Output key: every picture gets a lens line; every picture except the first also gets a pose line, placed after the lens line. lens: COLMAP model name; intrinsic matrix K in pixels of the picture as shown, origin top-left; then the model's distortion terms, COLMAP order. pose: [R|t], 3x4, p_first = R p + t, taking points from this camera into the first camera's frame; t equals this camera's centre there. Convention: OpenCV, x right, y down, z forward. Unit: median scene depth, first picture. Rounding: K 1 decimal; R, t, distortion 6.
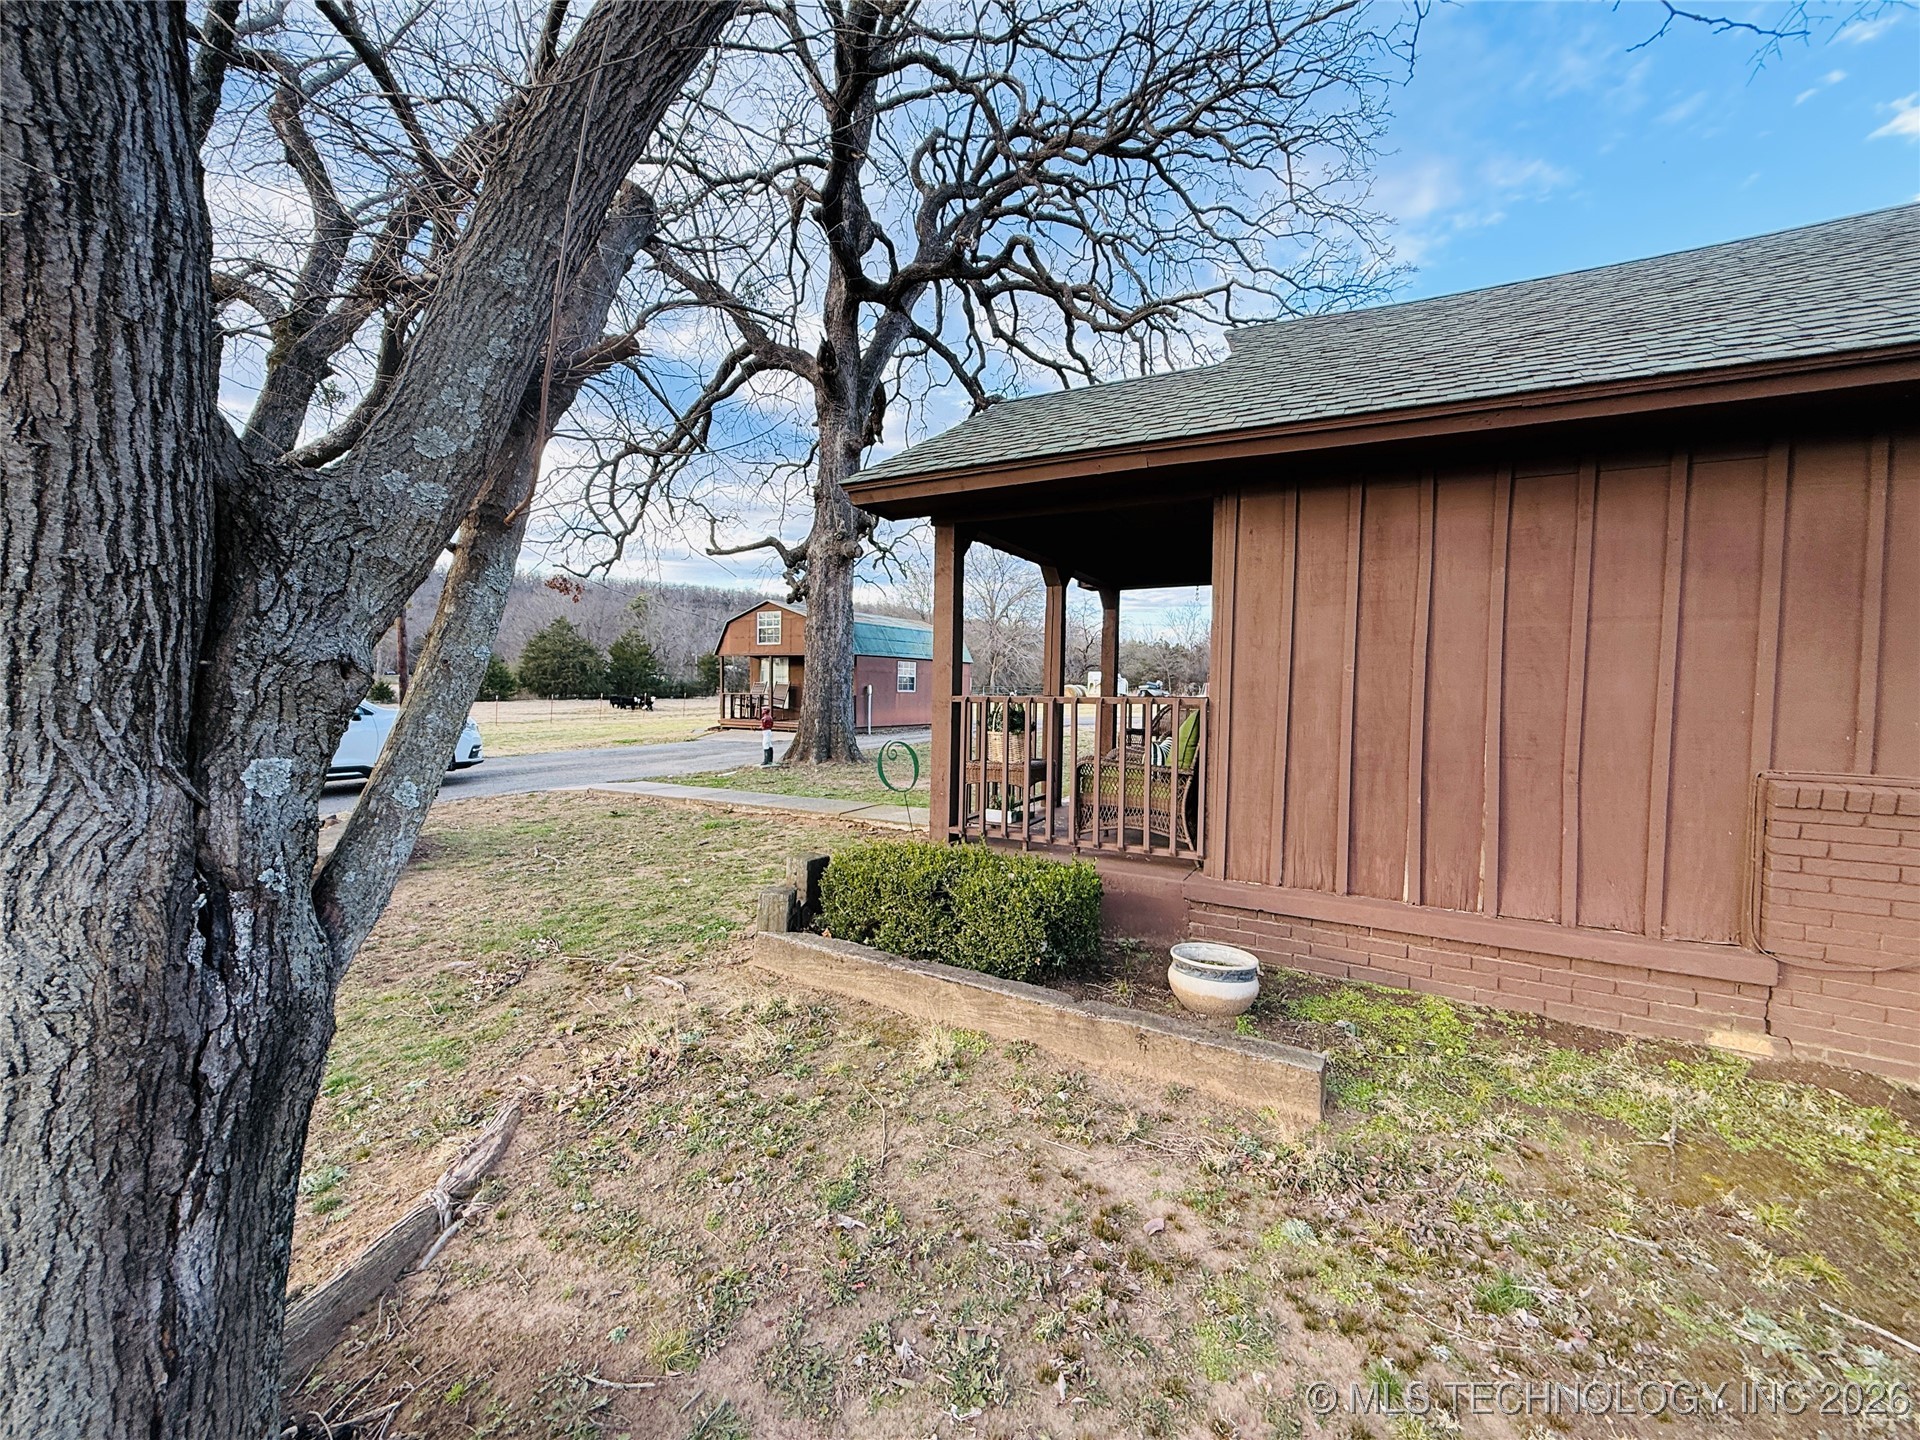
lens RADIAL K [[759.6, 0, 954.6], [0, 759.6, 717.9], [0, 0, 1]] dist [-0.000252, 0.000411]
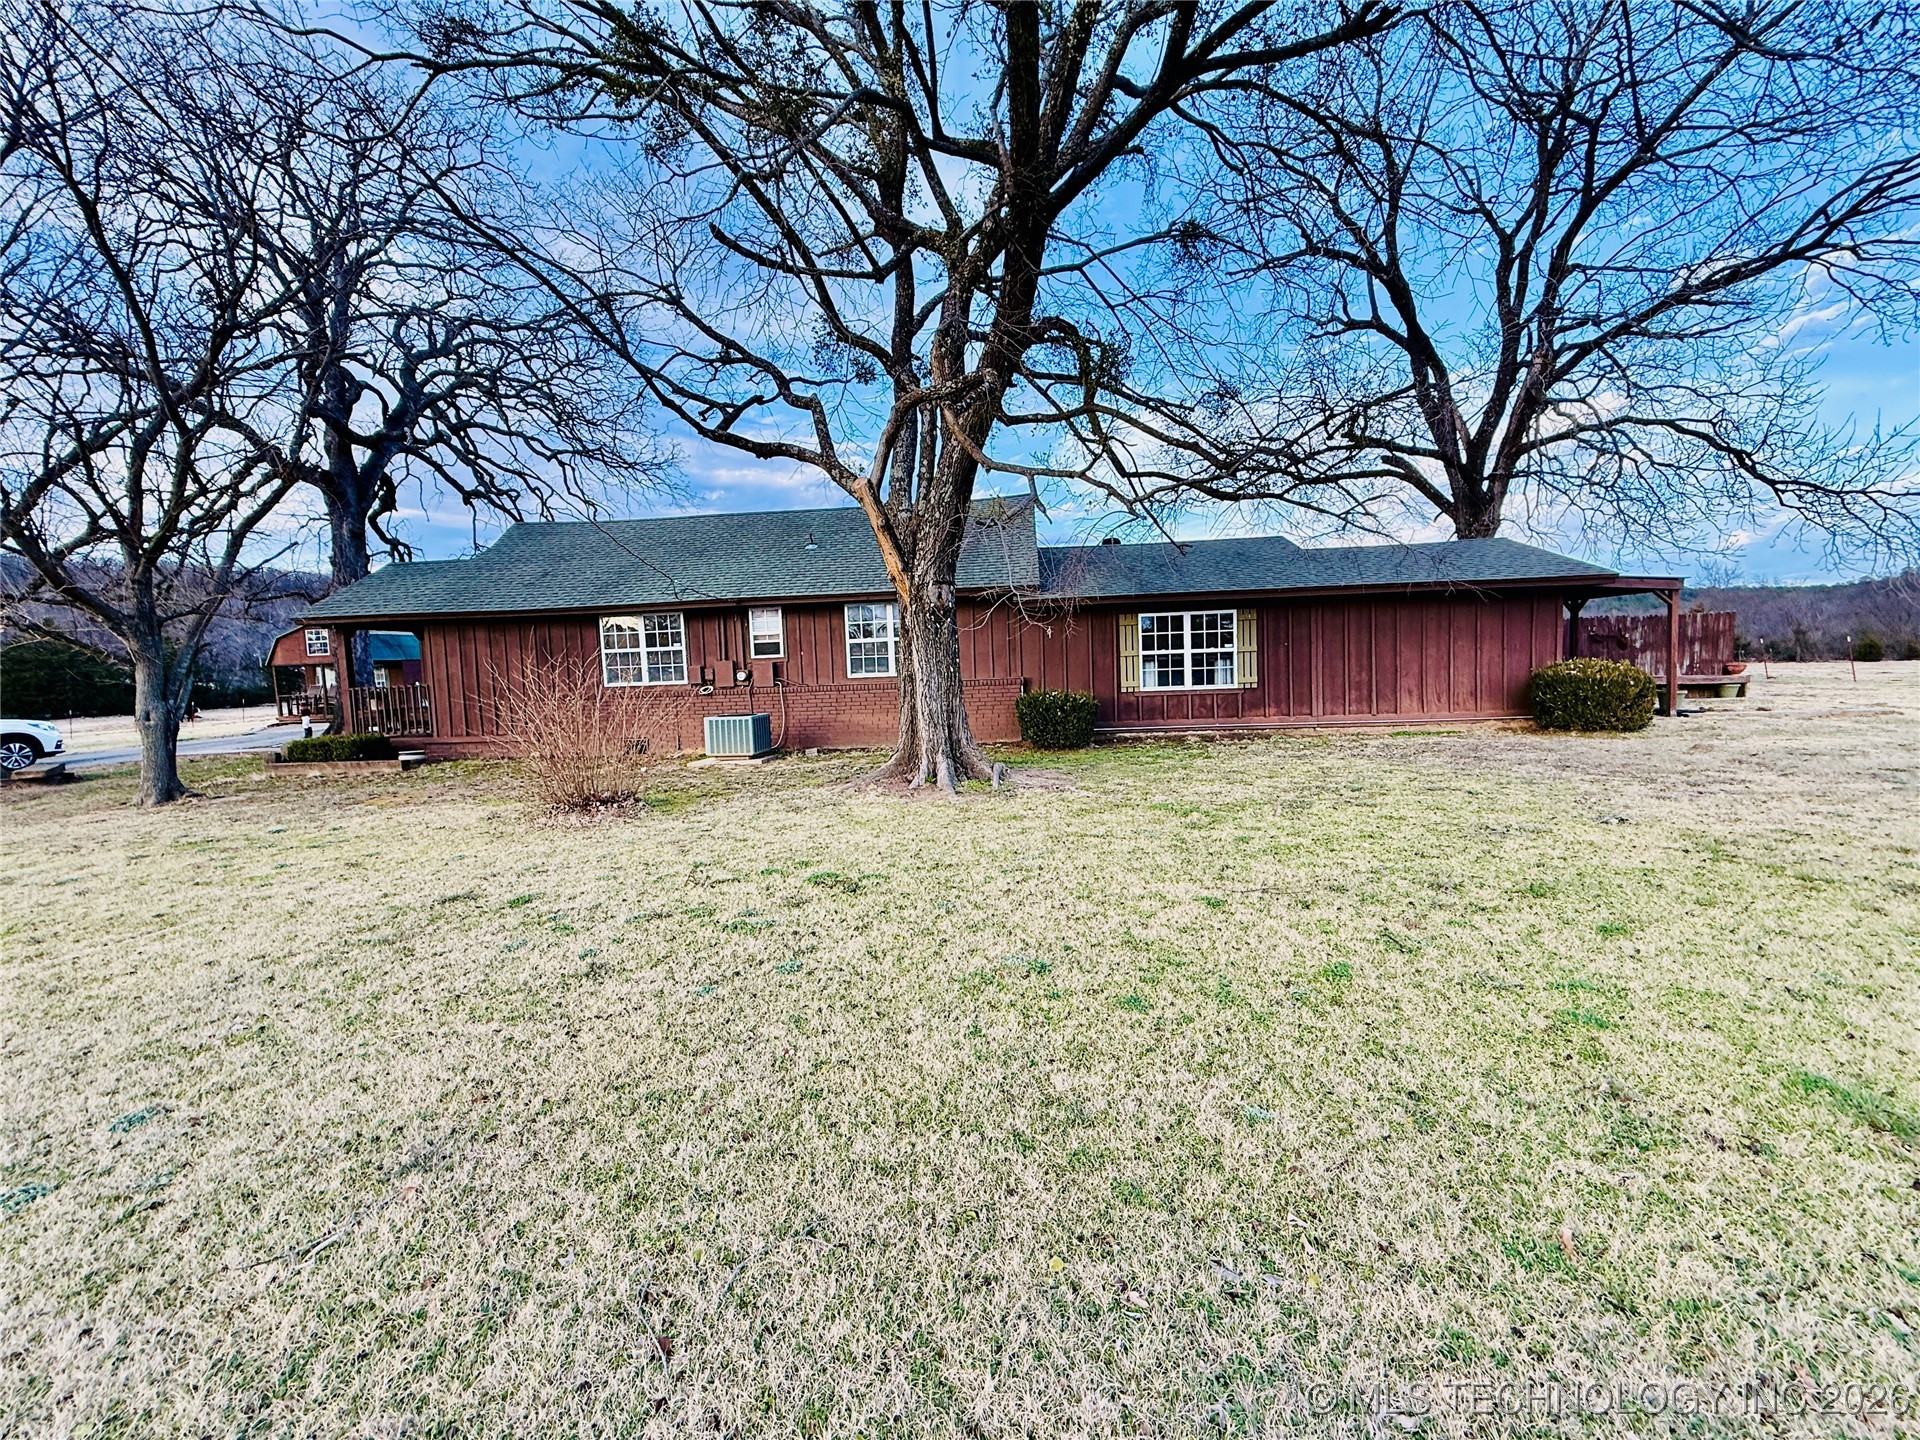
lens RADIAL K [[759.6, 0, 954.6], [0, 759.6, 717.9], [0, 0, 1]] dist [-0.000252, 0.000411]
pose [[0.918017, -0.080127, 0.388361, 0.356227], [0.070190, 0.996742, 0.039731, 0.048248], [-0.390280, -0.009215, 0.920650, -0.922823]]
